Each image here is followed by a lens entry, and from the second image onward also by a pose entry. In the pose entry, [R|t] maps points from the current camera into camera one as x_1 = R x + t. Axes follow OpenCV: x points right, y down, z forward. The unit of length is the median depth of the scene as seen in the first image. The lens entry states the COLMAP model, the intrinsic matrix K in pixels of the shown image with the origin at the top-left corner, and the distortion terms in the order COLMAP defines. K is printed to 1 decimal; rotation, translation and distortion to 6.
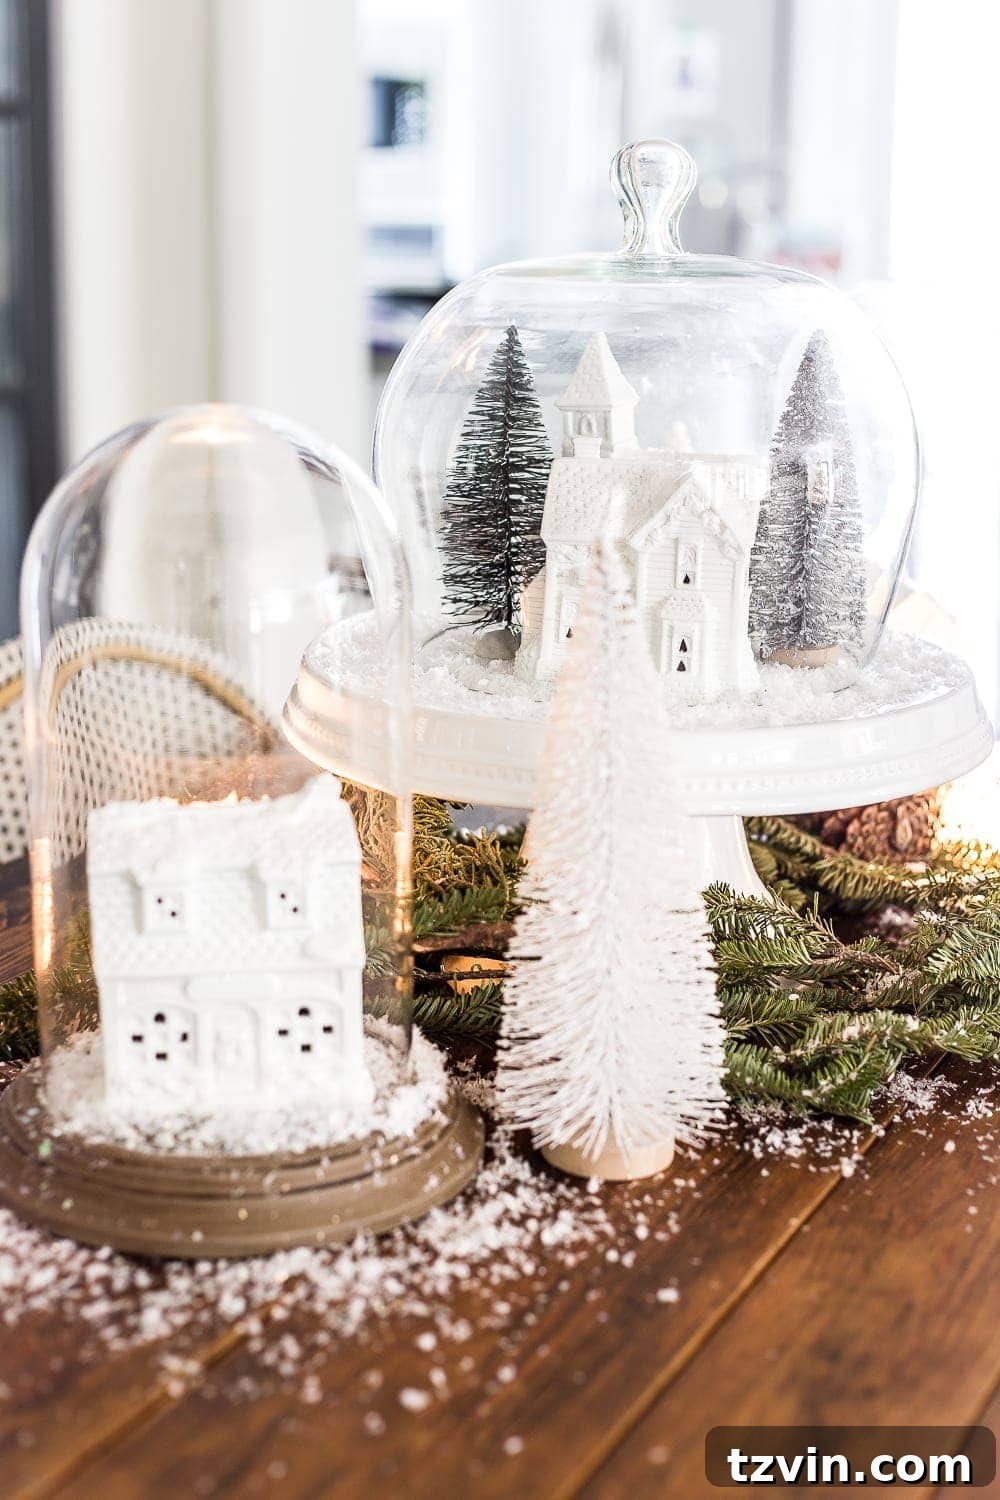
lens RADIAL K [[2211.1, 0, 454.0], [0, 2211.1, 755.1], [0, 0, 1]] dist [-0.133910, 0.084481]
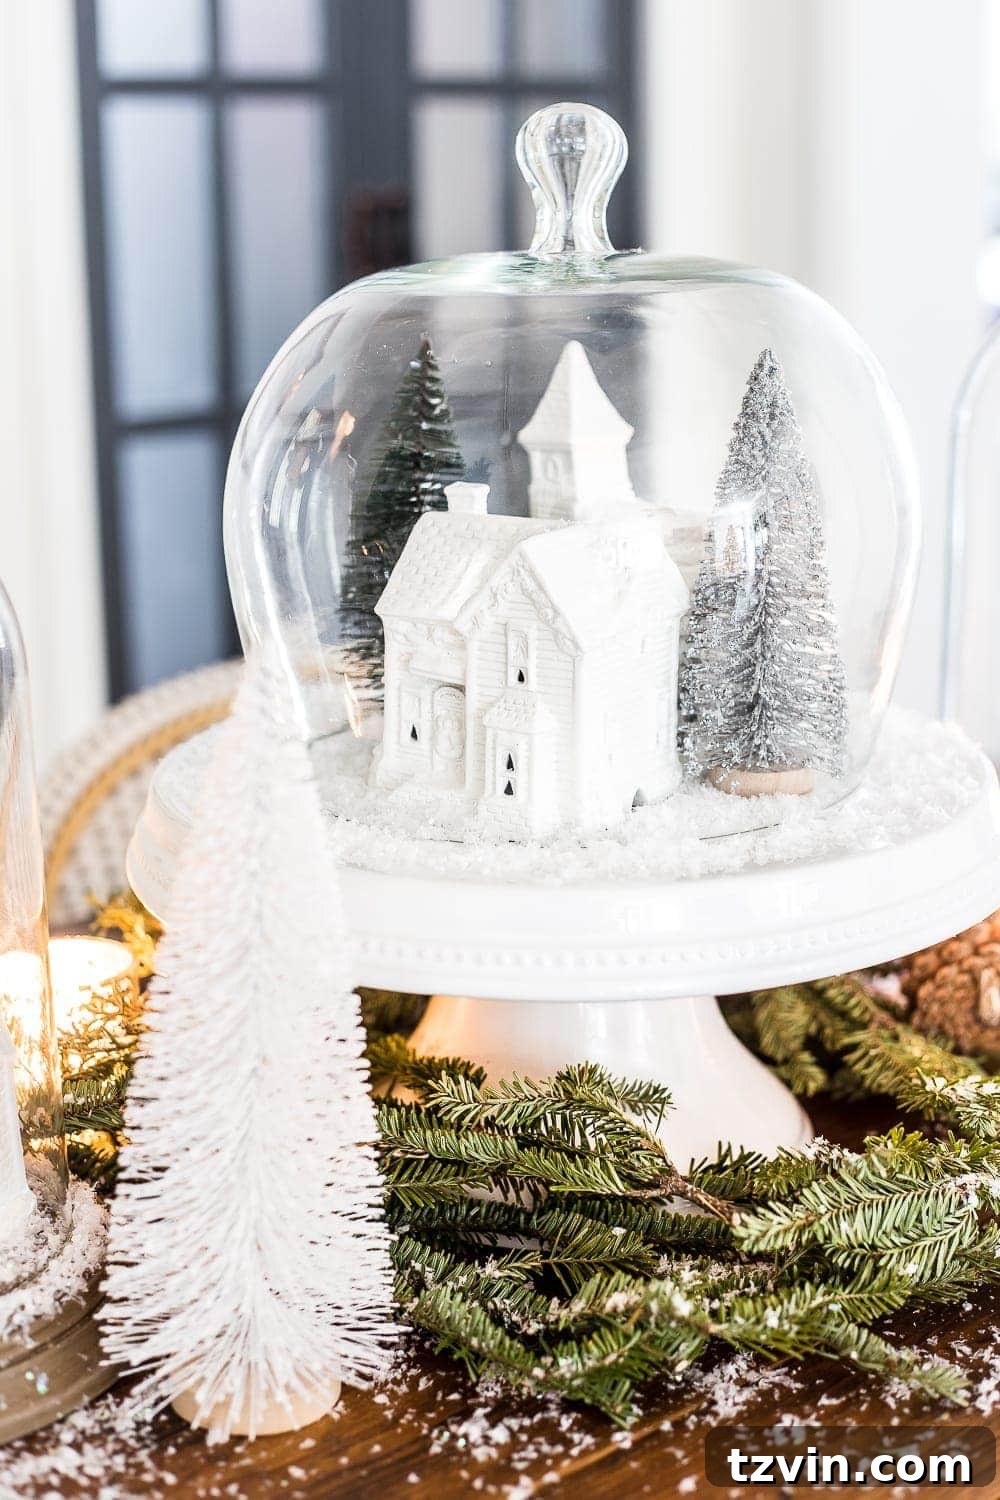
lens RADIAL K [[2211.1, 0, 454.0], [0, 2211.1, 755.1], [0, 0, 1]] dist [-0.133910, 0.084481]
pose [[0.931183, 0.068327, -0.358090, 0.363209], [-0.065209, 0.997655, 0.020792, -0.066921], [0.358671, 0.003990, 0.933455, 0.269930]]
